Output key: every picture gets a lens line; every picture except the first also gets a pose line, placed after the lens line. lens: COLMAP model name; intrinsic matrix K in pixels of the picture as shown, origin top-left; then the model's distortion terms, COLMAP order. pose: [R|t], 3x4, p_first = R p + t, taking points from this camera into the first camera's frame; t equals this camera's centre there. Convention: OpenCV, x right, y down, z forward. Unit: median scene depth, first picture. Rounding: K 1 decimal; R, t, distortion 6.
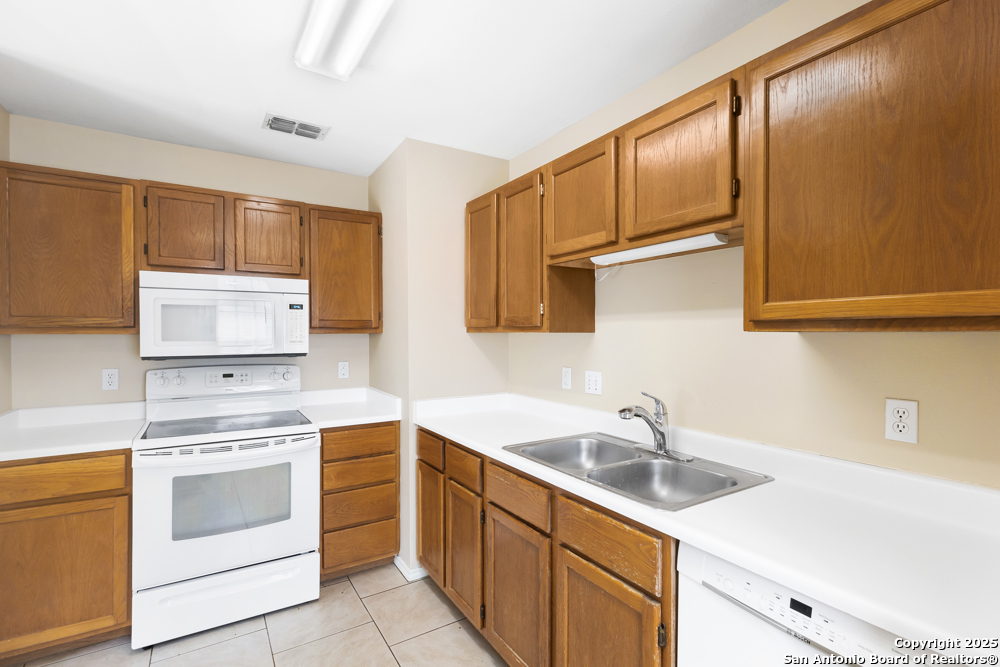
lens RADIAL K [[468.3, 0, 500.0], [0, 468.3, 333.5], [0, 0, 1]] dist [0.001380, 0.000543]
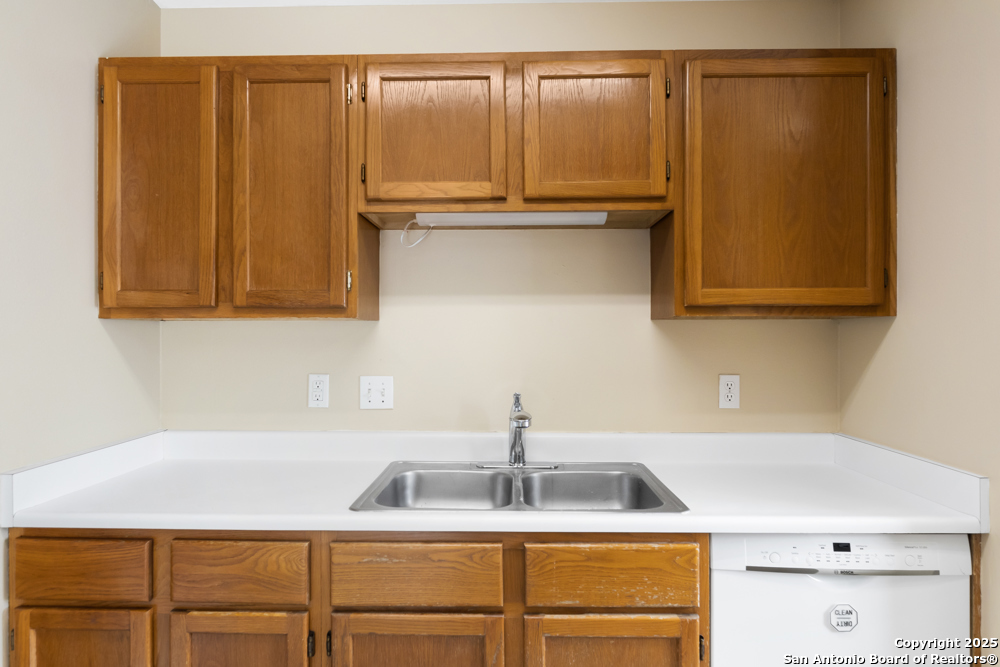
lens RADIAL K [[592.2, 0, 502.1], [0, 592.2, 330.8], [0, 0, 1]] dist [-0.002697, -0.000313]
pose [[0.547622, 0.006001, 0.836704, -0.655878], [0.002379, 0.999959, -0.008728, 0.032755], [-0.836723, 0.006770, 0.547585, 0.551661]]
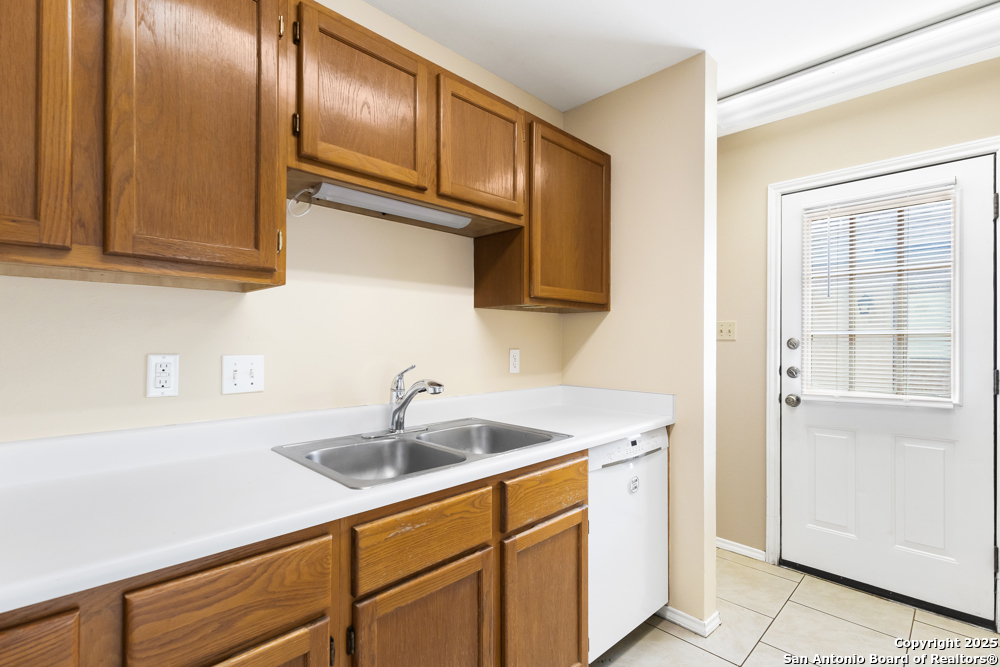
lens RADIAL K [[462.8, 0, 502.5], [0, 462.8, 338.7], [0, 0, 1]] dist [-0.001337, 0.000236]
pose [[-0.221527, 0.000904, 0.975154, -0.707004], [-0.002093, 0.999997, -0.001402, 0.088823], [-0.975152, -0.002352, -0.221524, 1.217355]]
